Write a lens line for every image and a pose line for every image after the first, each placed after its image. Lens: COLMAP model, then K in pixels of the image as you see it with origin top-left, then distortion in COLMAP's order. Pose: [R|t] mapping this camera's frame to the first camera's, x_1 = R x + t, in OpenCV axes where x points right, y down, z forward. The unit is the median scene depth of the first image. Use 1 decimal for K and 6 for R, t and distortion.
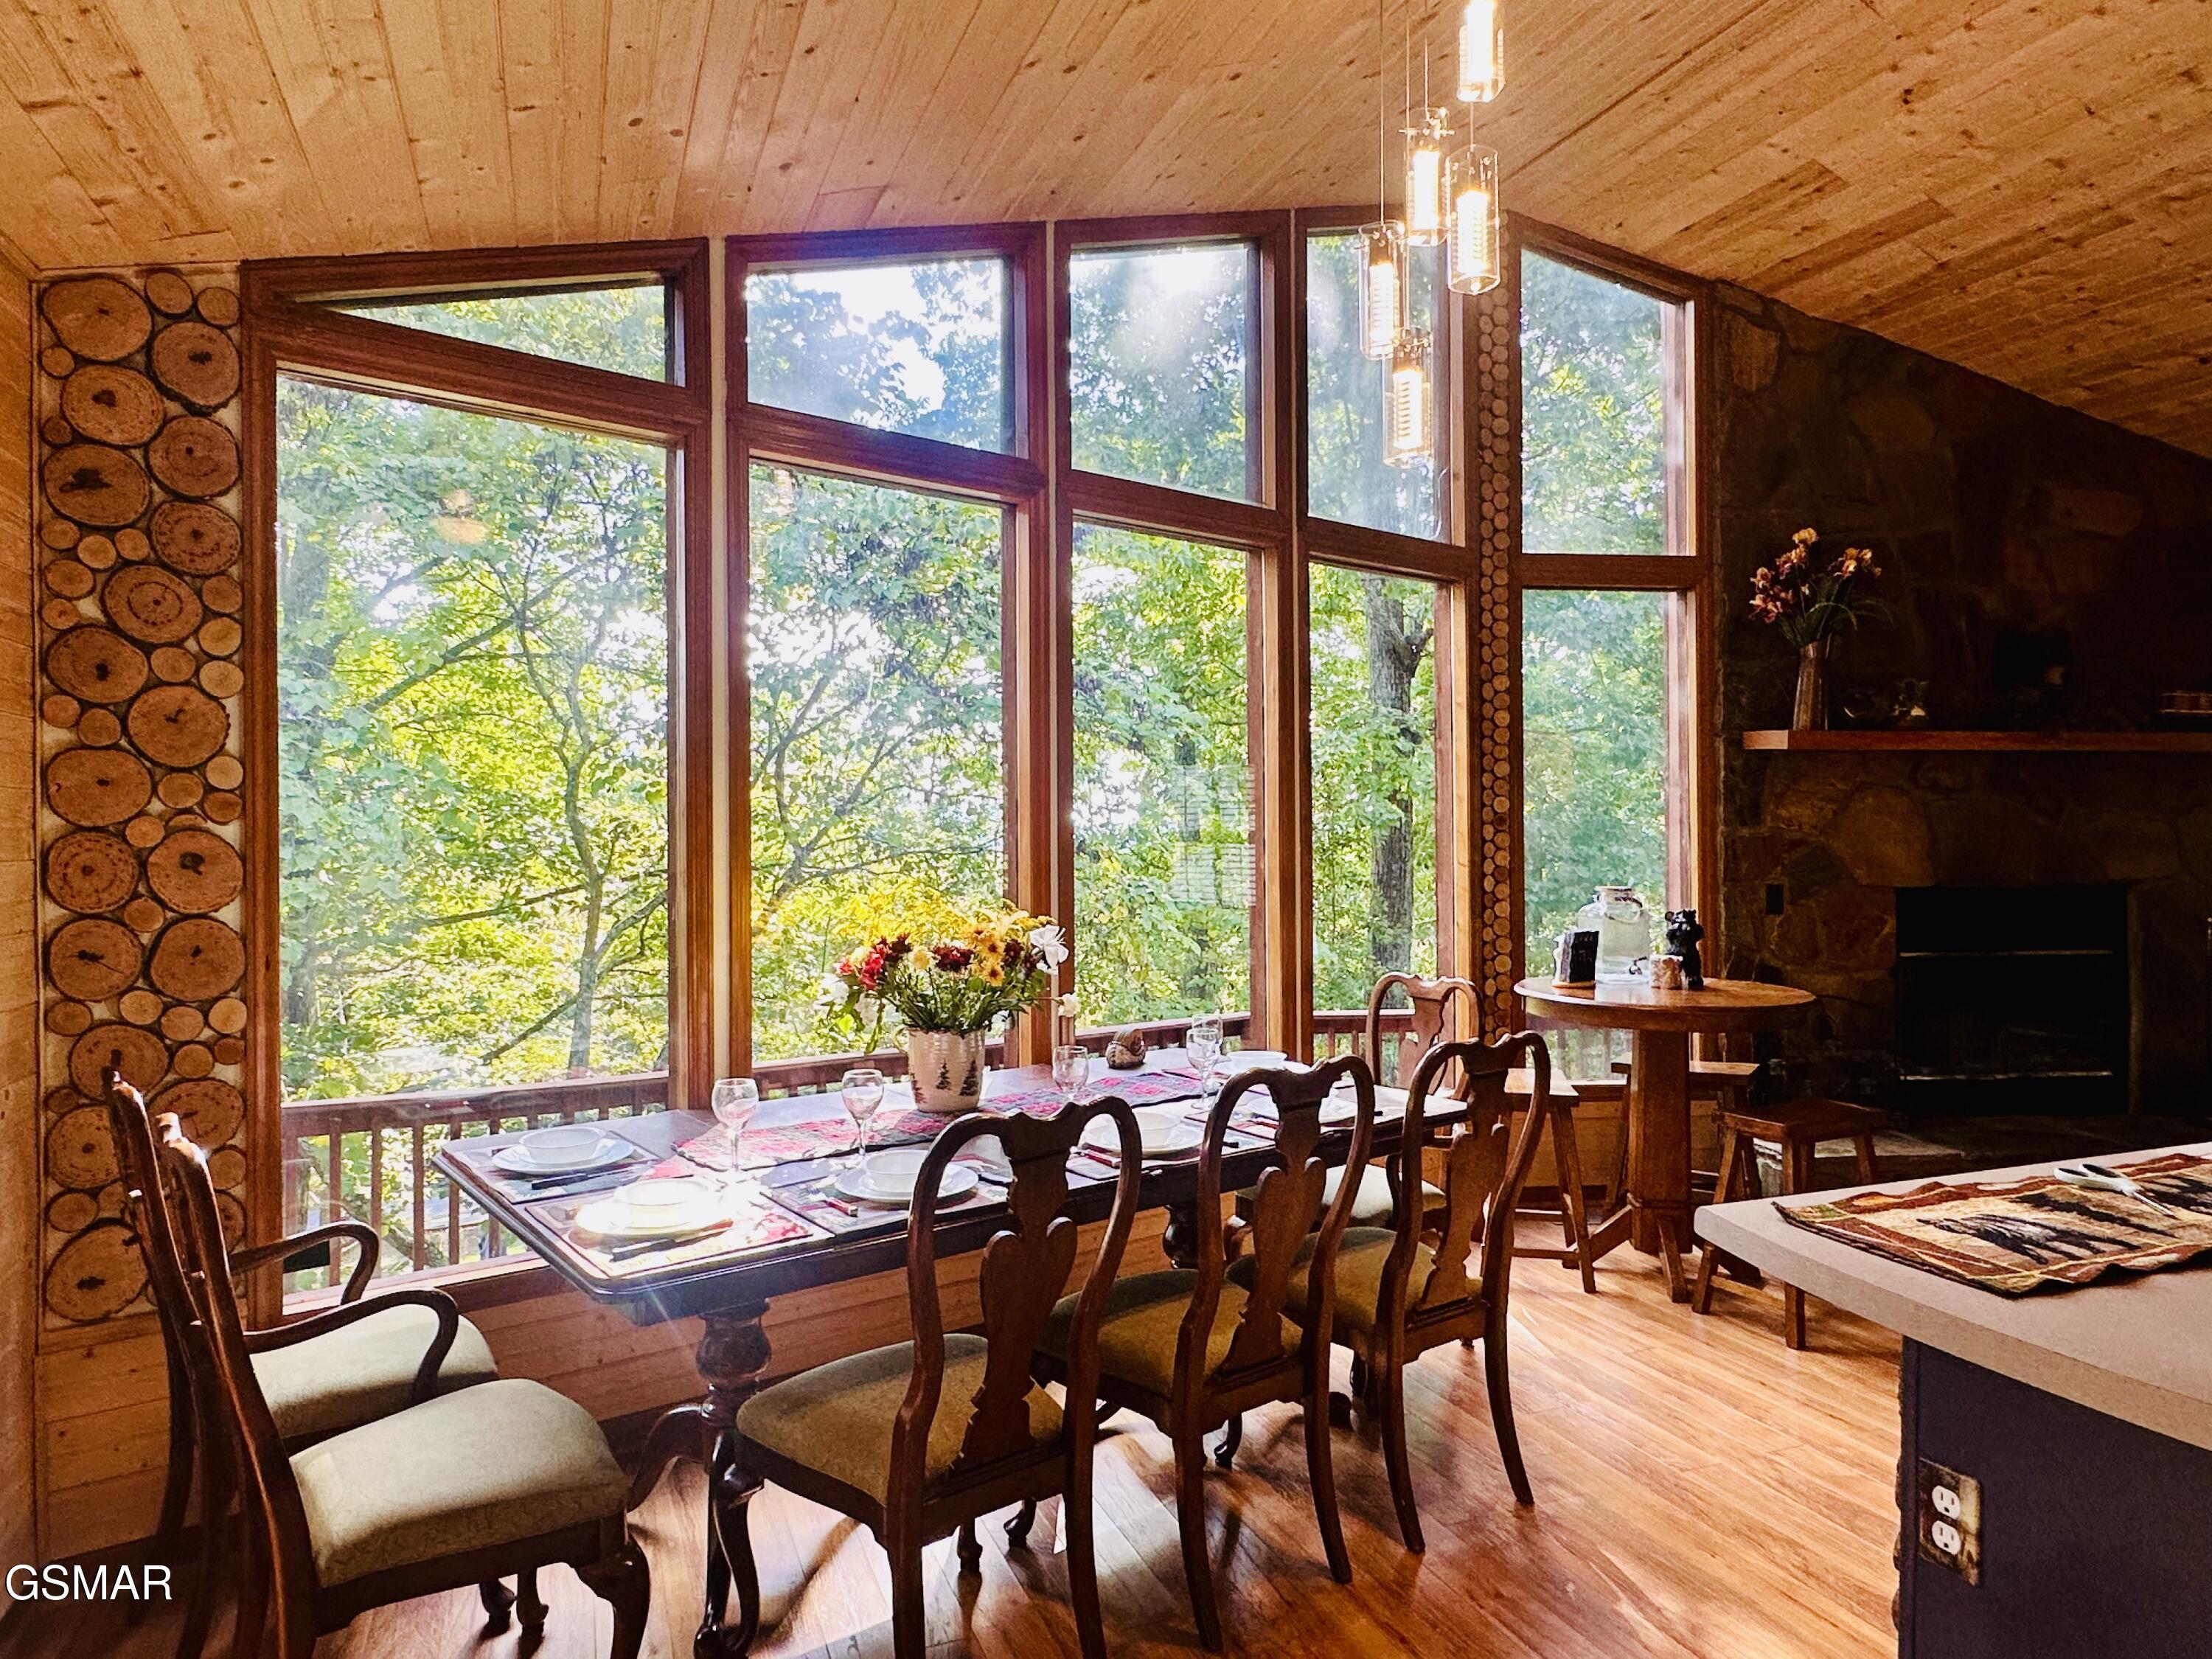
lens RADIAL K [[1351.5, 0, 1102.9], [0, 1351.5, 832.1], [0, 0, 1]] dist [-0.007603, 0.002566]
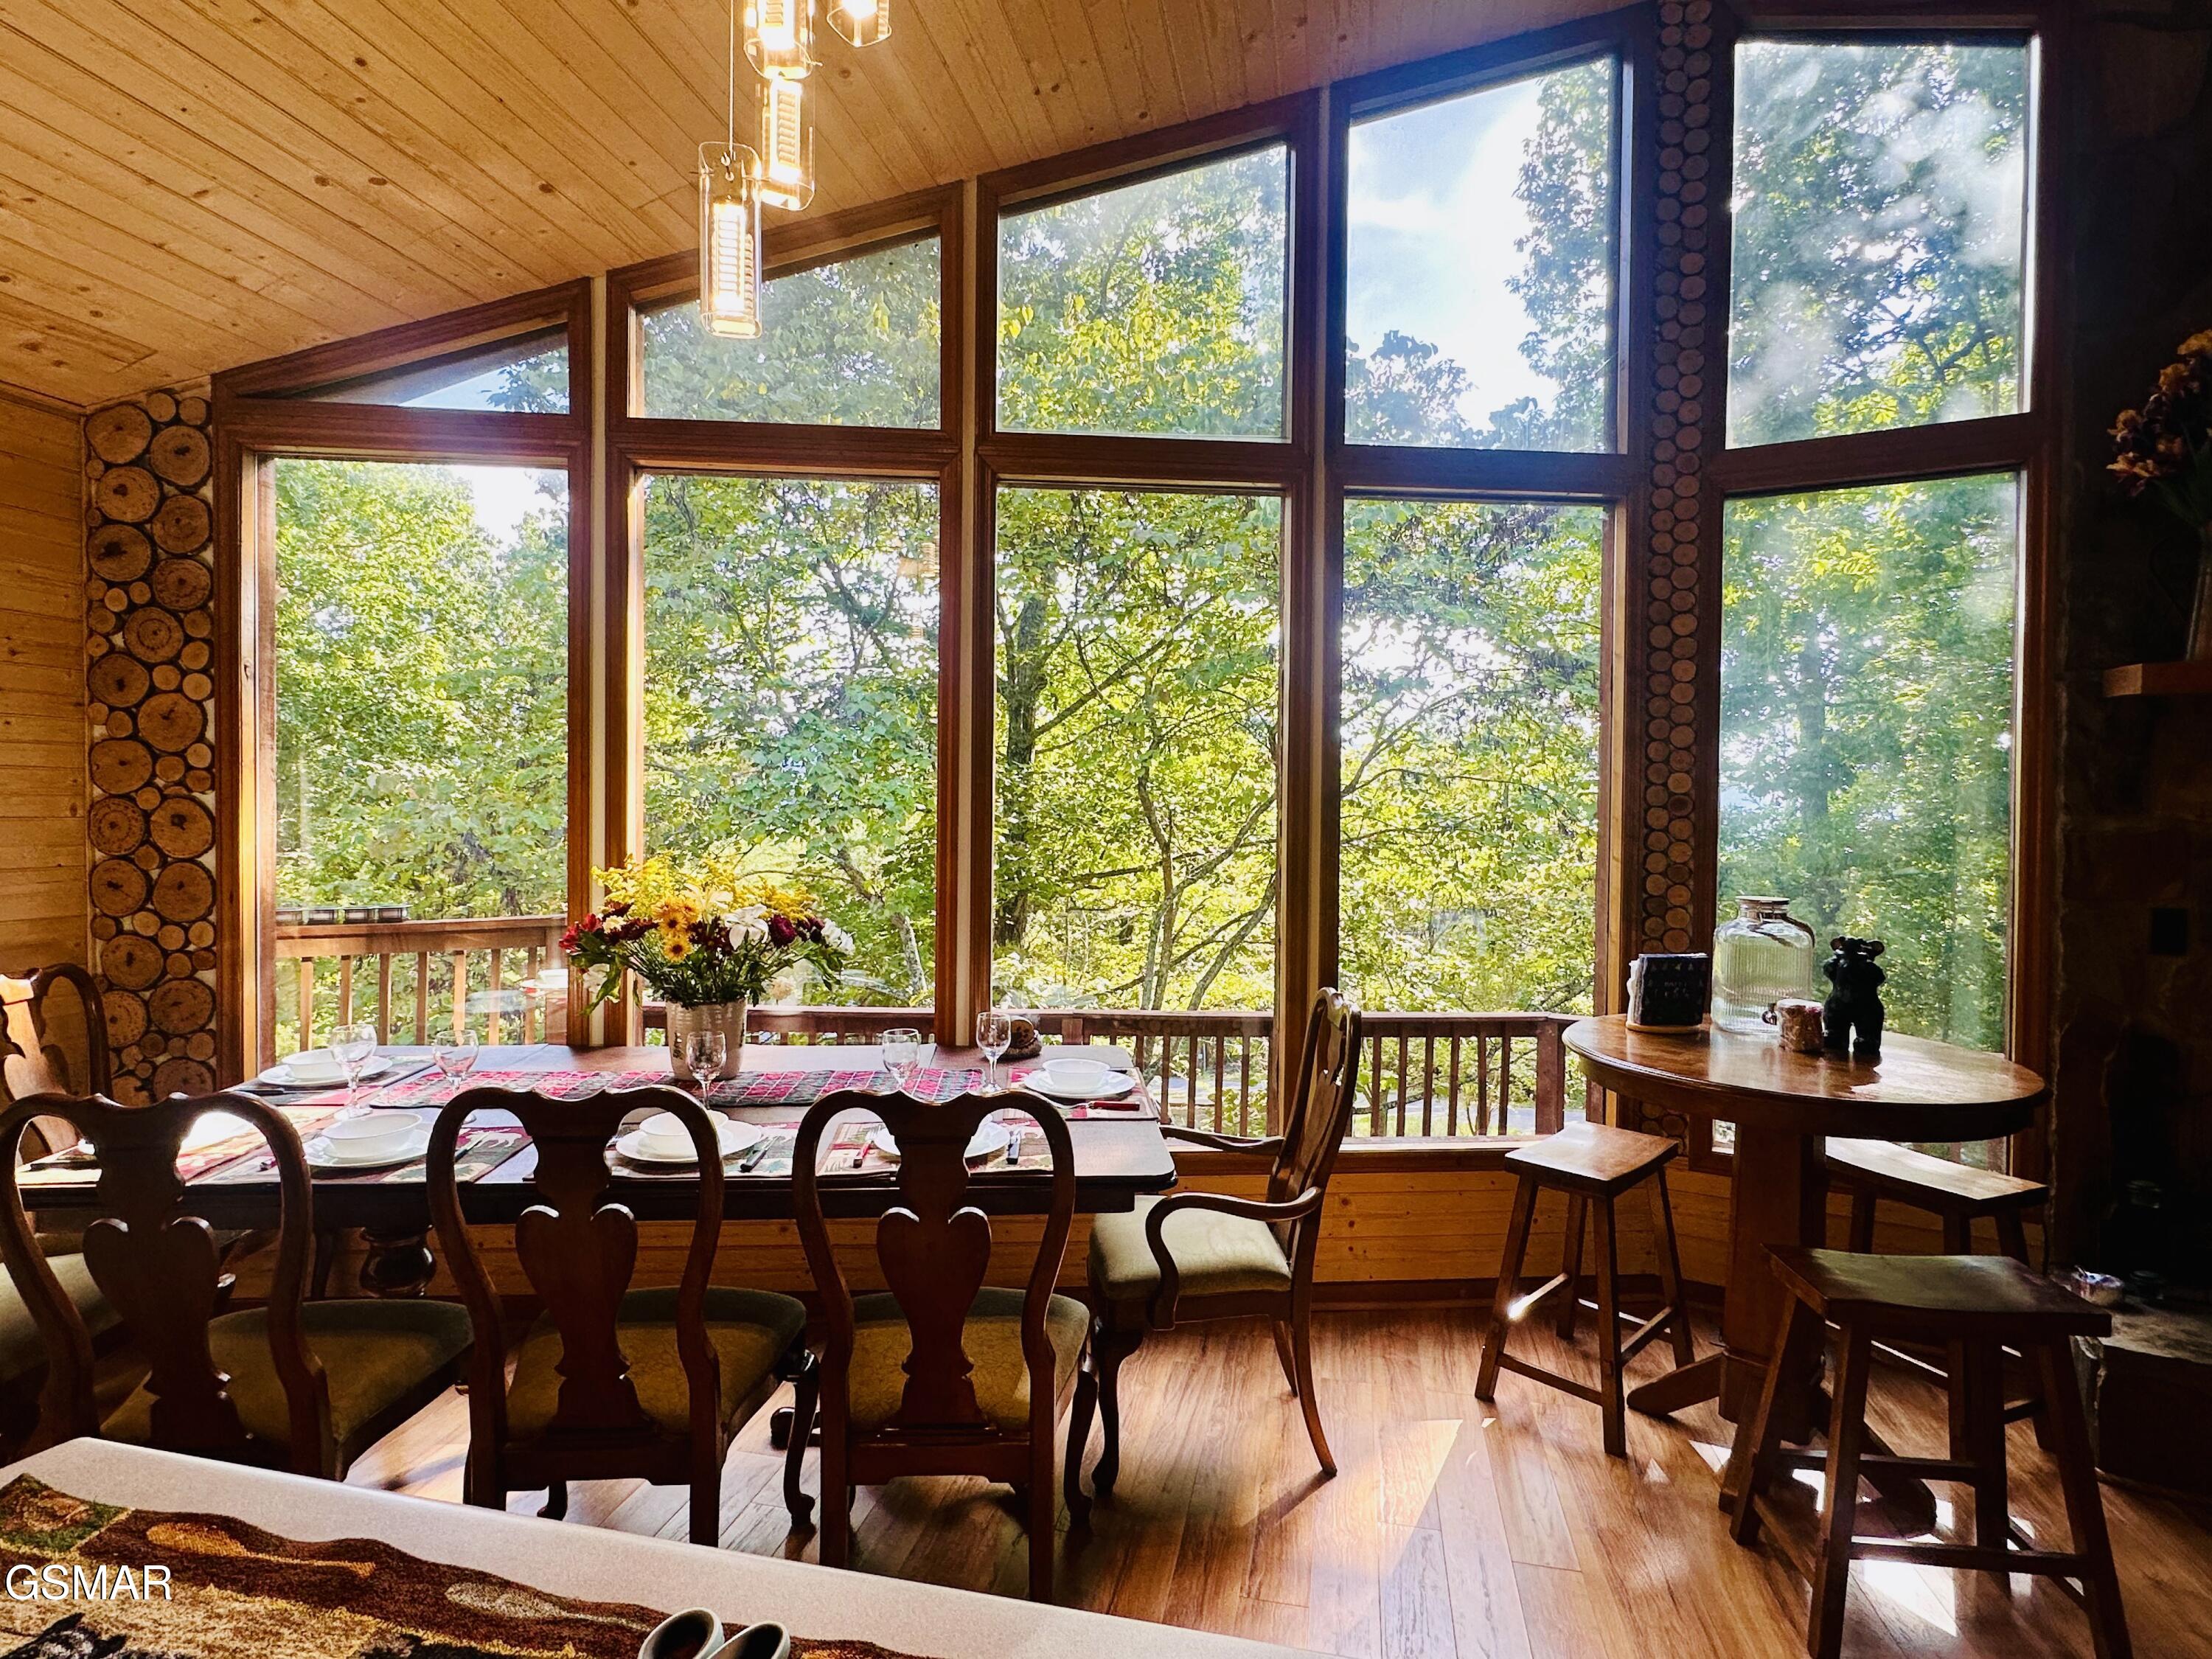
lens RADIAL K [[1118.0, 0, 1106.5], [0, 1118.0, 824.2], [0, 0, 1]] dist [-0.004216, 0.000168]
pose [[0.833080, 0.018506, -0.552843, 0.727822], [-0.013772, 0.999824, 0.012715, -0.001642], [0.552981, -0.002979, 0.833189, 0.564782]]
